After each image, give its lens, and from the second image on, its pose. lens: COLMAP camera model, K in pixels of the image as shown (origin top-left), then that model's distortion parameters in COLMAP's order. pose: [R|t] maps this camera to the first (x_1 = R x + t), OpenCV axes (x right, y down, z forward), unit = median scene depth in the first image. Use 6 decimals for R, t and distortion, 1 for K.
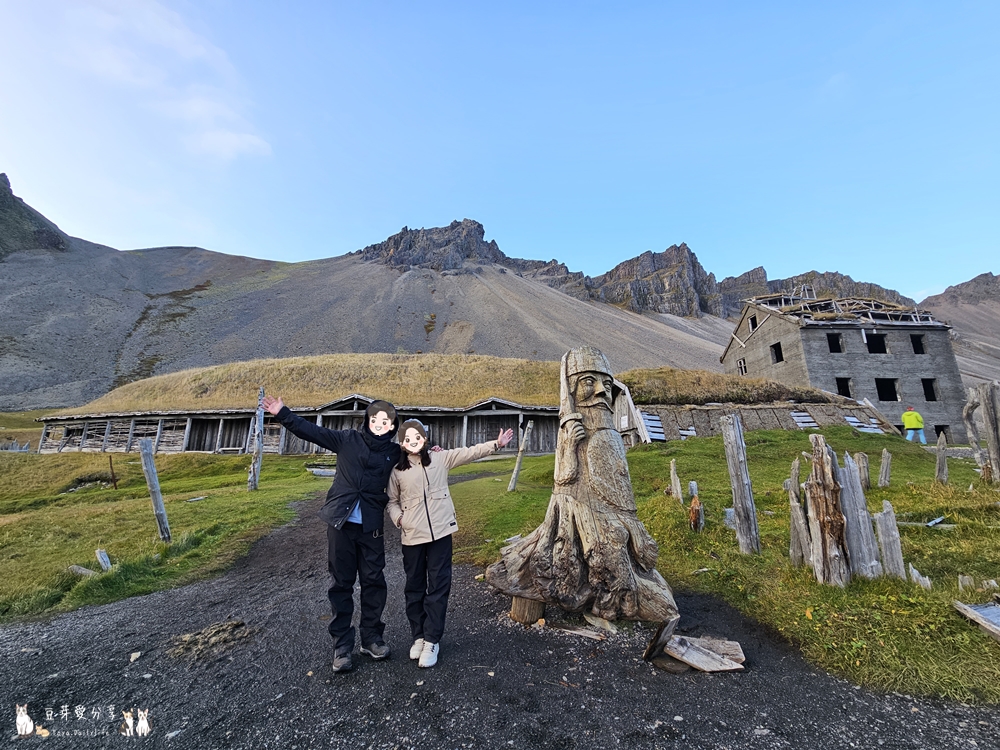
lens RADIAL K [[404.8, 0, 497.8], [0, 404.8, 375.6], [0, 0, 1]] dist [-0.003479, 0.002420]
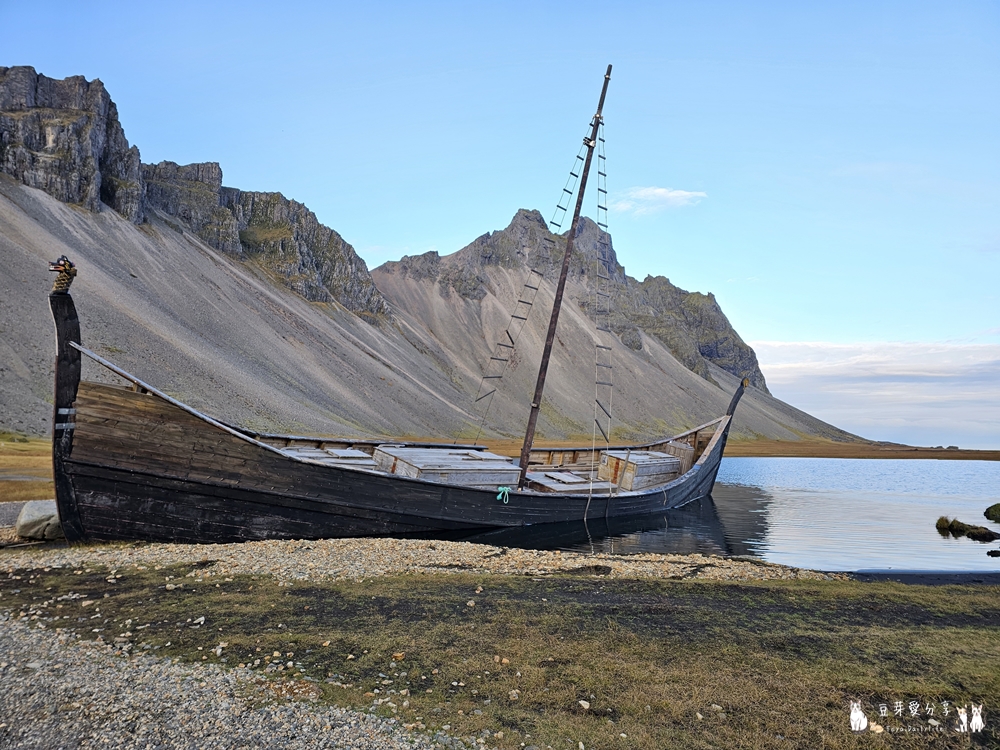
lens RADIAL K [[659.4, 0, 507.0], [0, 659.4, 378.9], [0, 0, 1]] dist [0.042551, -0.042400]
pose [[0.576065, 0.083761, 0.813101, 0.052379], [-0.183848, 0.982526, 0.029039, -0.040419], [-0.796460, -0.166215, 0.581398, -0.178433]]
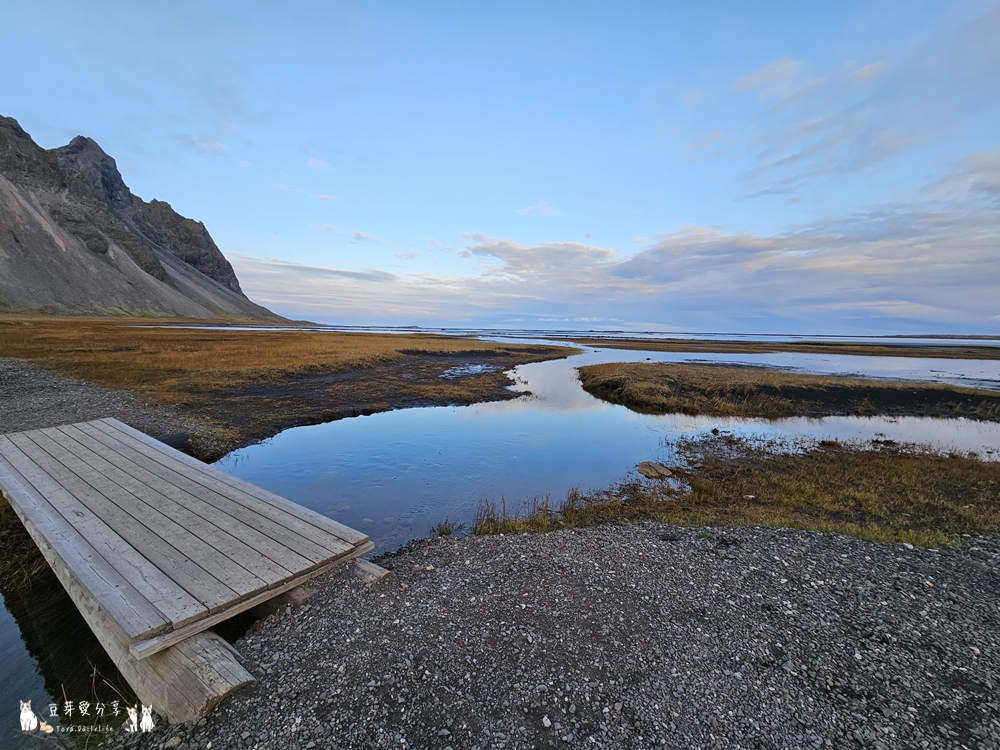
lens RADIAL K [[405.2, 0, 497.9], [0, 405.2, 375.8], [0, 0, 1]] dist [-0.003644, 0.002594]
pose [[-0.161513, -0.117689, 0.979828, -0.202397], [-0.247745, 0.965904, 0.075179, -0.181813], [-0.955268, -0.230605, -0.185163, -0.762802]]
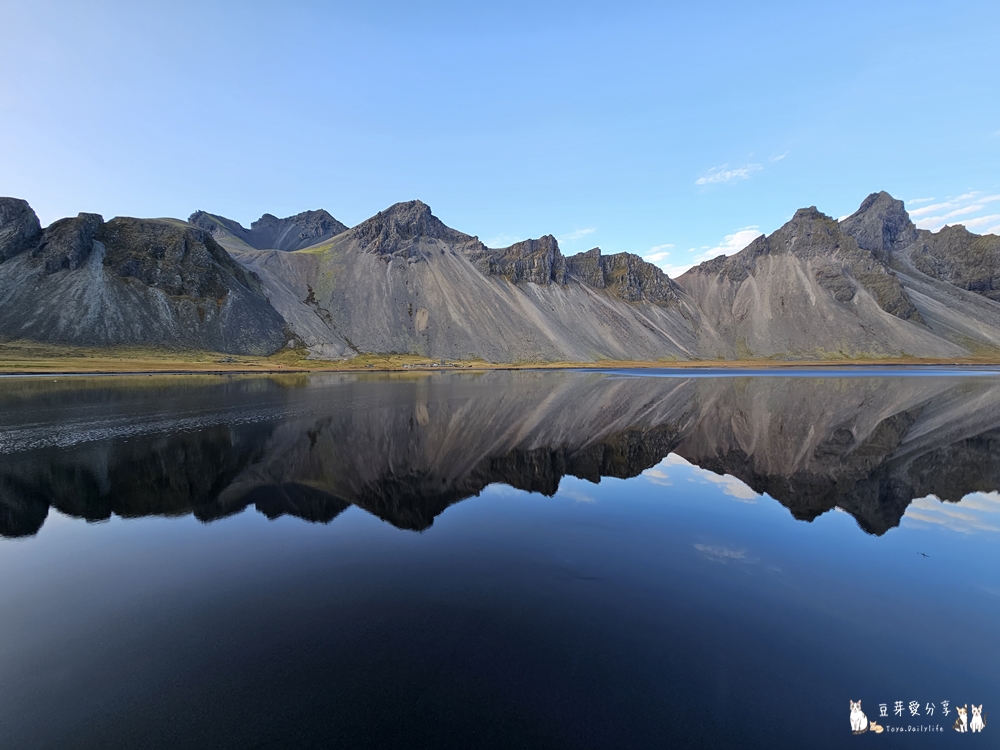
lens RADIAL K [[408.3, 0, 499.0], [0, 408.3, 374.2], [0, 0, 1]] dist [-0.001952, 0.000159]
pose [[0.992654, -0.007027, 0.120787, 0.045557], [-0.023348, 0.968423, 0.248216, -0.236833], [-0.118717, -0.249213, 0.961145, -1.005801]]
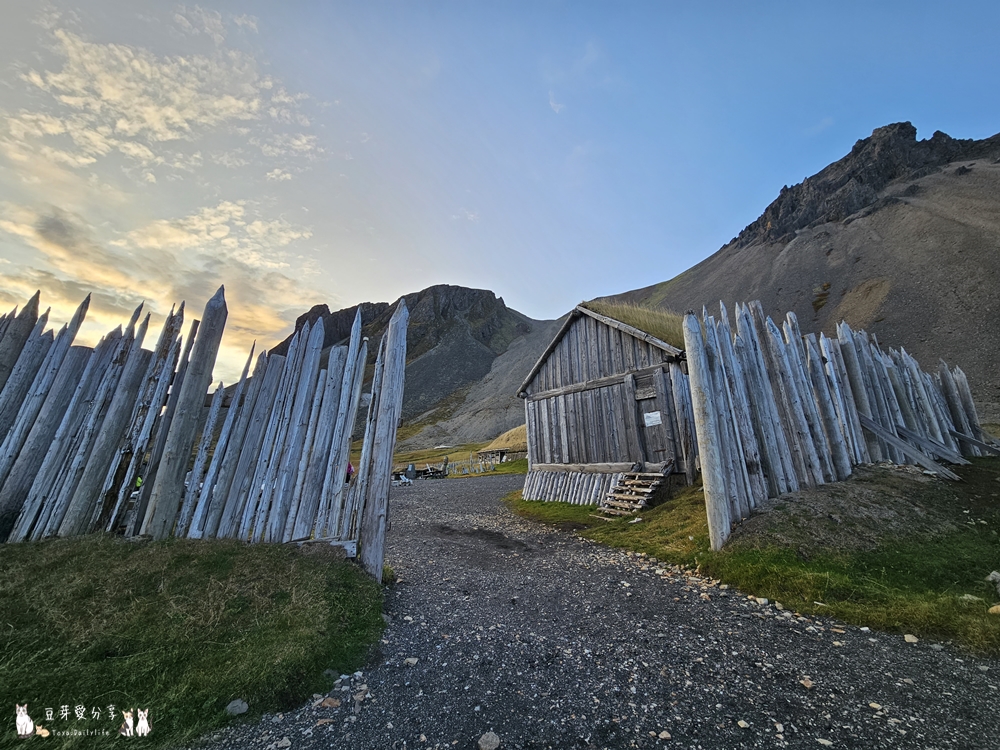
lens RADIAL K [[405.2, 0, 497.9], [0, 405.2, 375.8], [0, 0, 1]] dist [-0.009529, 0.000130]
pose [[0.562184, -0.185449, -0.805952, 0.059446], [0.180767, 0.978524, -0.099065, -0.004946], [0.807015, -0.089997, 0.583633, -0.023193]]
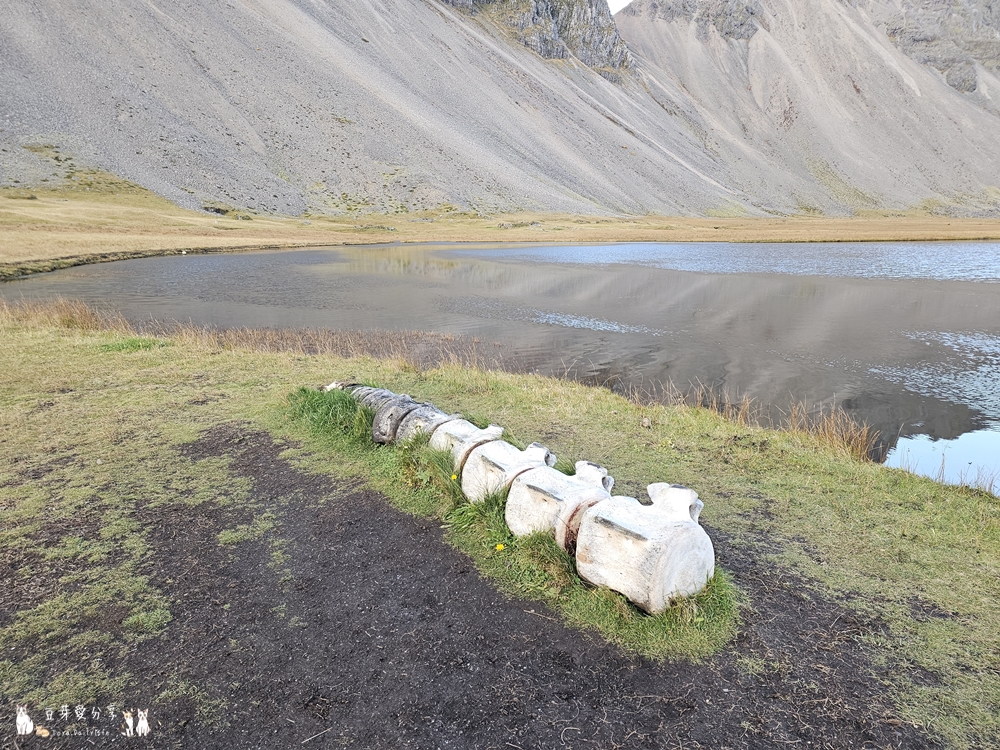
lens RADIAL K [[657.8, 0, 491.3], [0, 657.8, 378.5], [0, 0, 1]] dist [0.087981, -0.081937]
pose [[0.832963, -0.122610, 0.539573, 0.107034], [-0.124274, 0.908775, 0.398352, -0.025420], [-0.539192, -0.398867, 0.741739, -0.115976]]
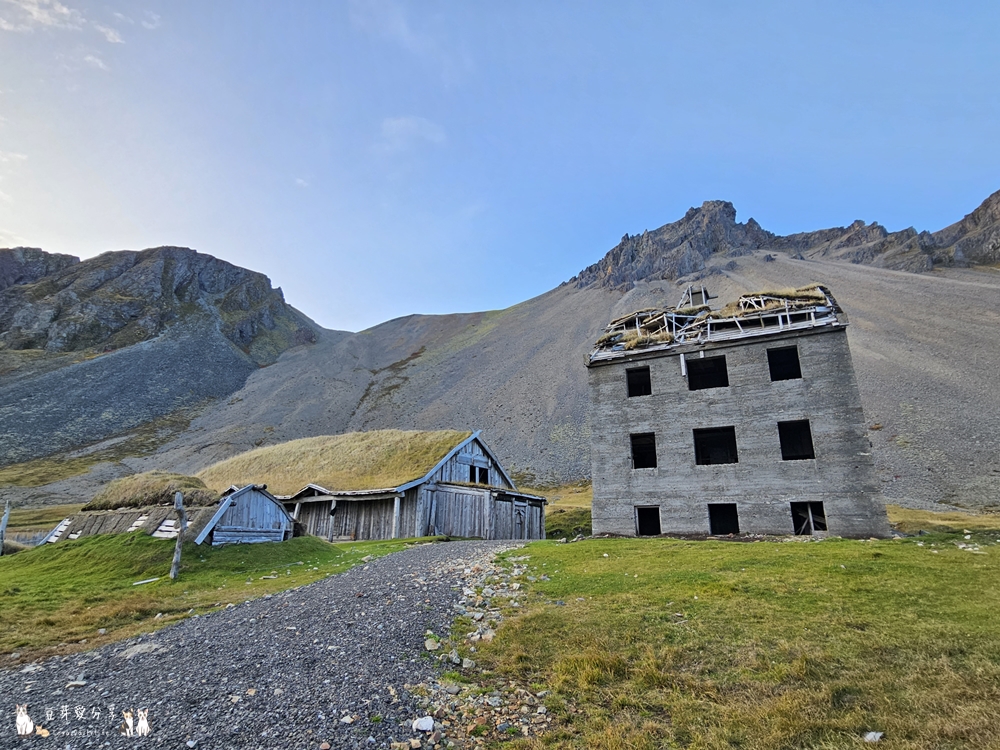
lens RADIAL K [[528.1, 0, 500.0], [0, 528.1, 375.0], [0, 0, 1]] dist [-0.005844, -0.000284]
pose [[0.860835, -0.144248, -0.488011, 0.033280], [0.098621, 0.988092, -0.118100, -0.000302], [0.499236, 0.053537, 0.864811, 0.003621]]
